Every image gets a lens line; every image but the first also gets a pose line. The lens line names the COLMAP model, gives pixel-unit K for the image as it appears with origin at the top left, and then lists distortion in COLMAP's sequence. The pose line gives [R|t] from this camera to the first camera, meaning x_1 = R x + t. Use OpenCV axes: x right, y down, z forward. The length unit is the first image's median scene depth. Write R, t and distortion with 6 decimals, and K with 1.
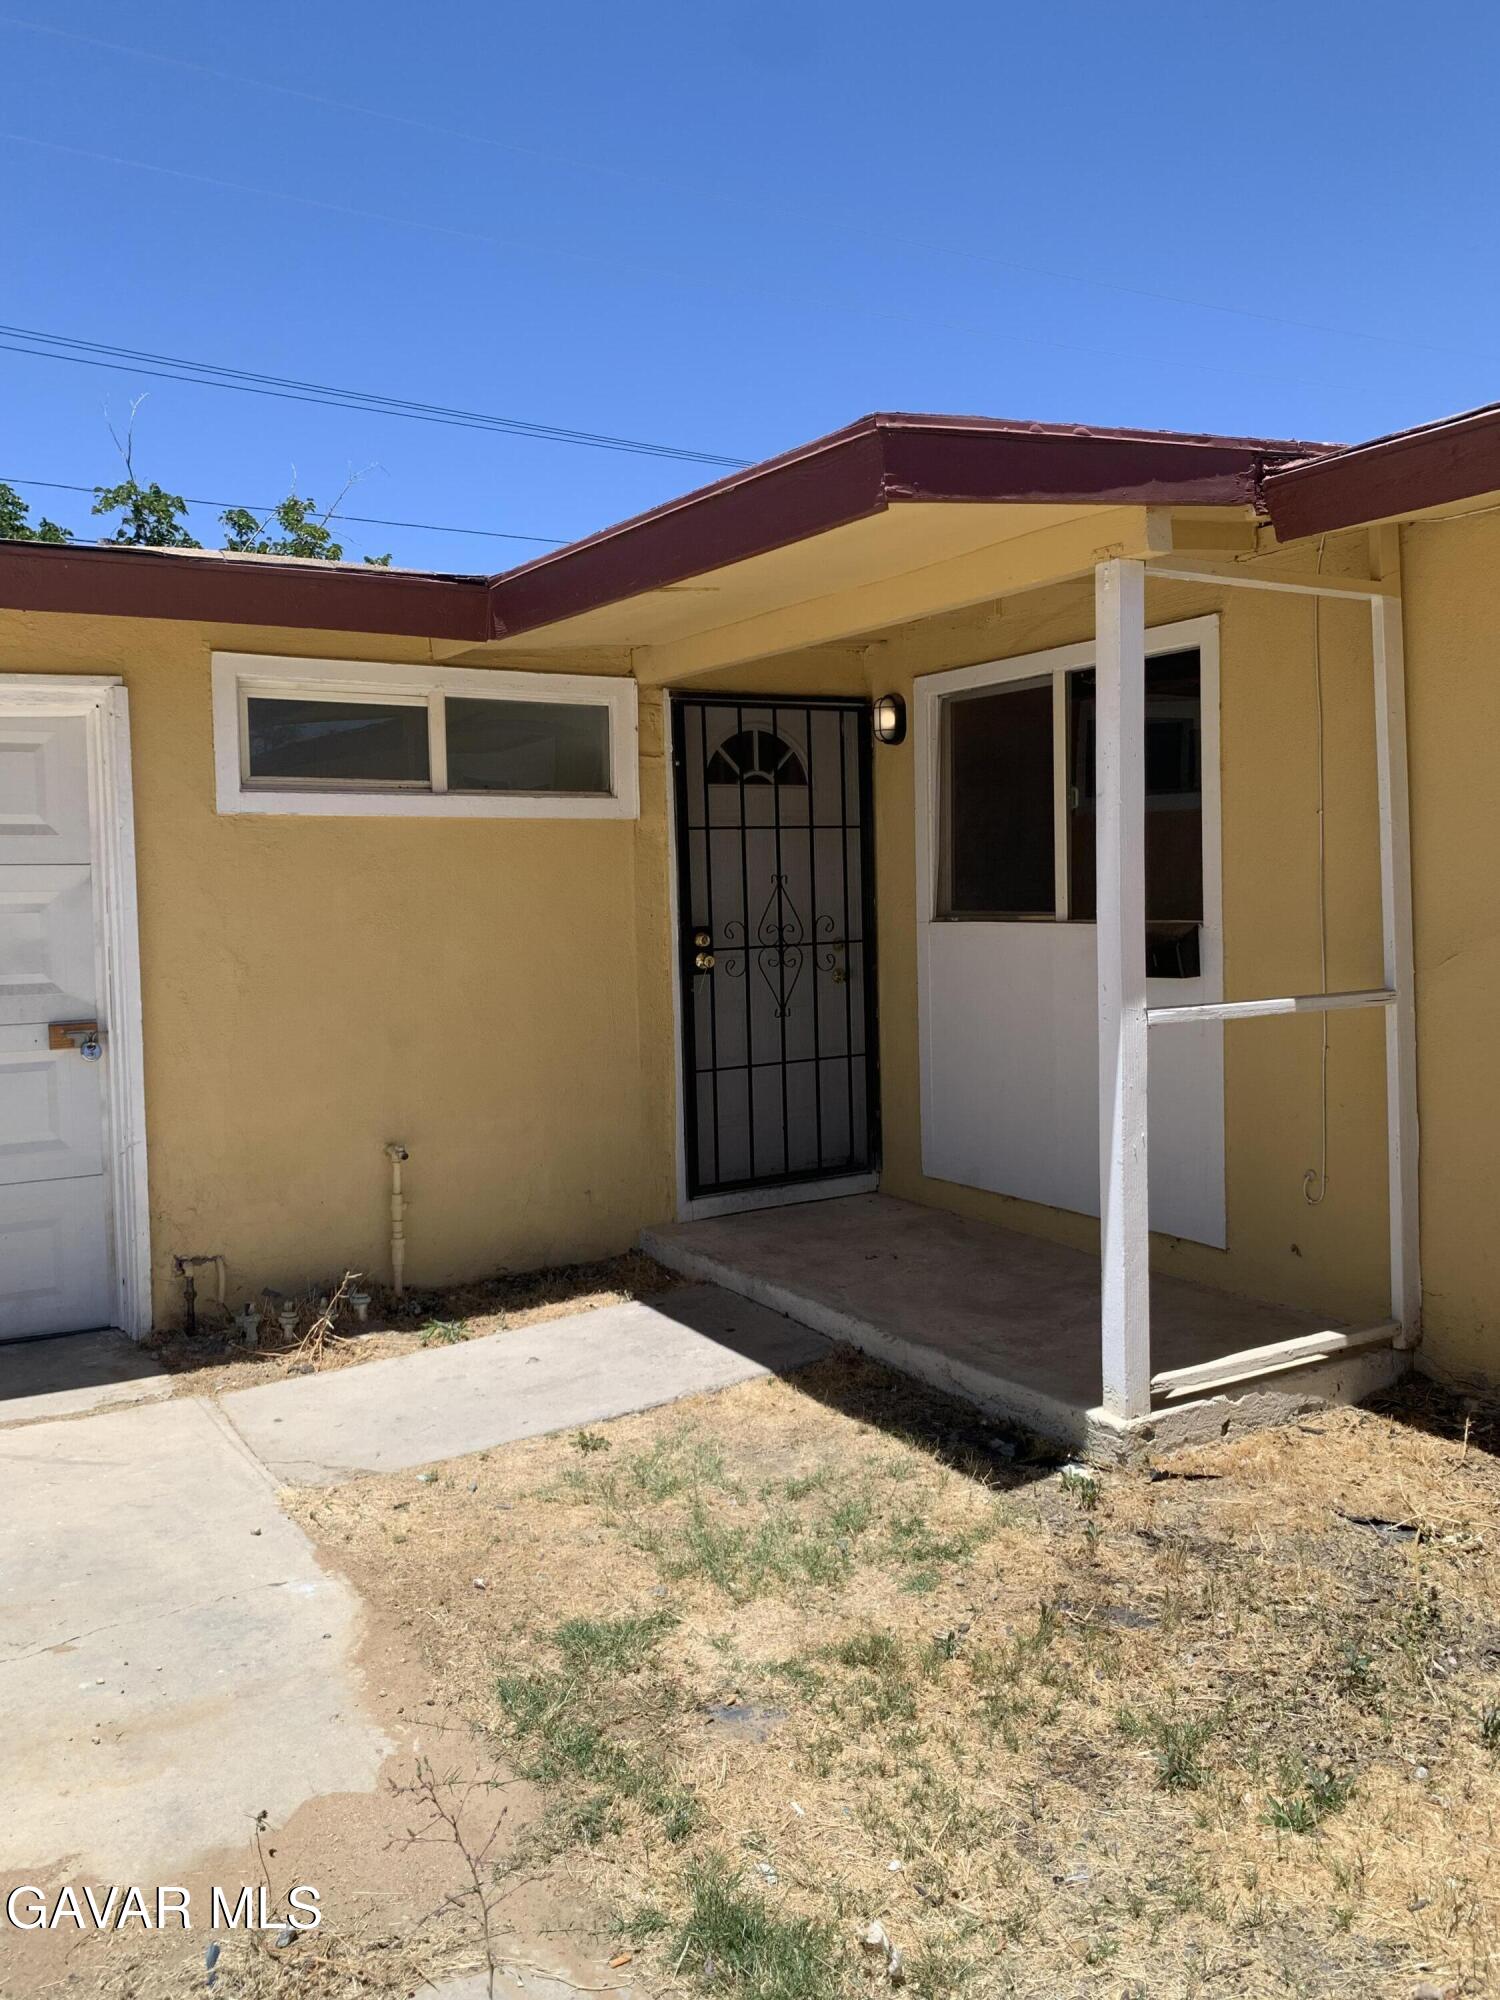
lens RADIAL K [[1527.8, 0, 752.9], [0, 1527.8, 989.3], [0, 0, 1]] dist [0.156370, -0.391978]
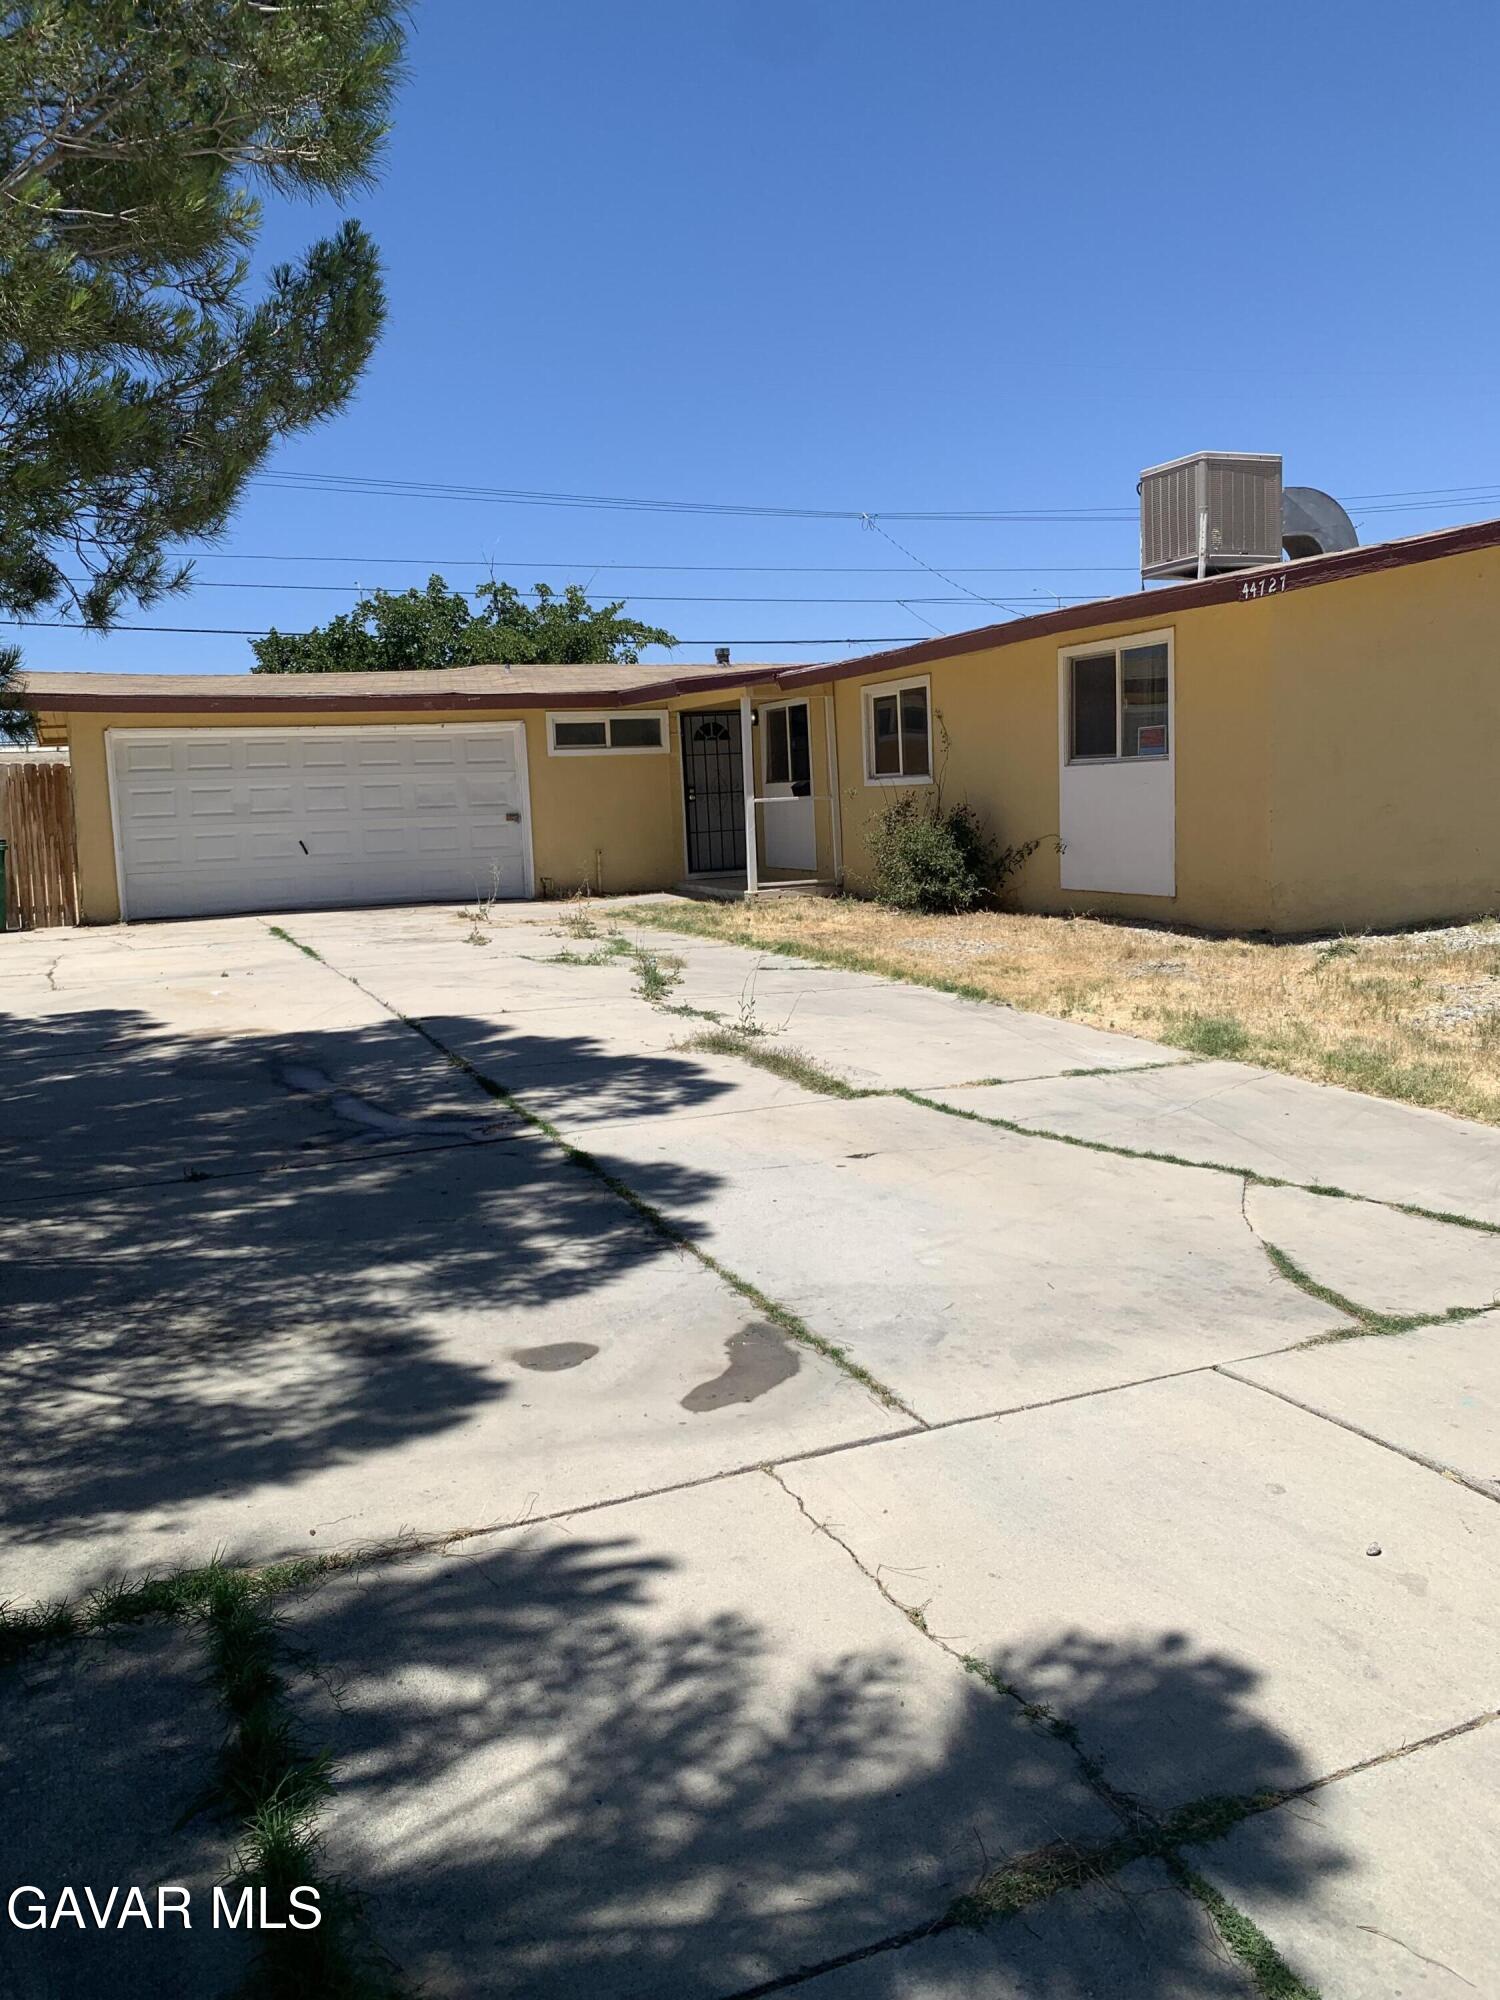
lens RADIAL K [[1527.8, 0, 752.9], [0, 1527.8, 989.3], [0, 0, 1]] dist [0.156370, -0.391978]
pose [[0.985250, 0.000864, -0.171122, 0.663470], [0.010733, 0.997706, 0.066837, 0.174809], [0.170787, -0.067687, 0.982980, -2.223395]]
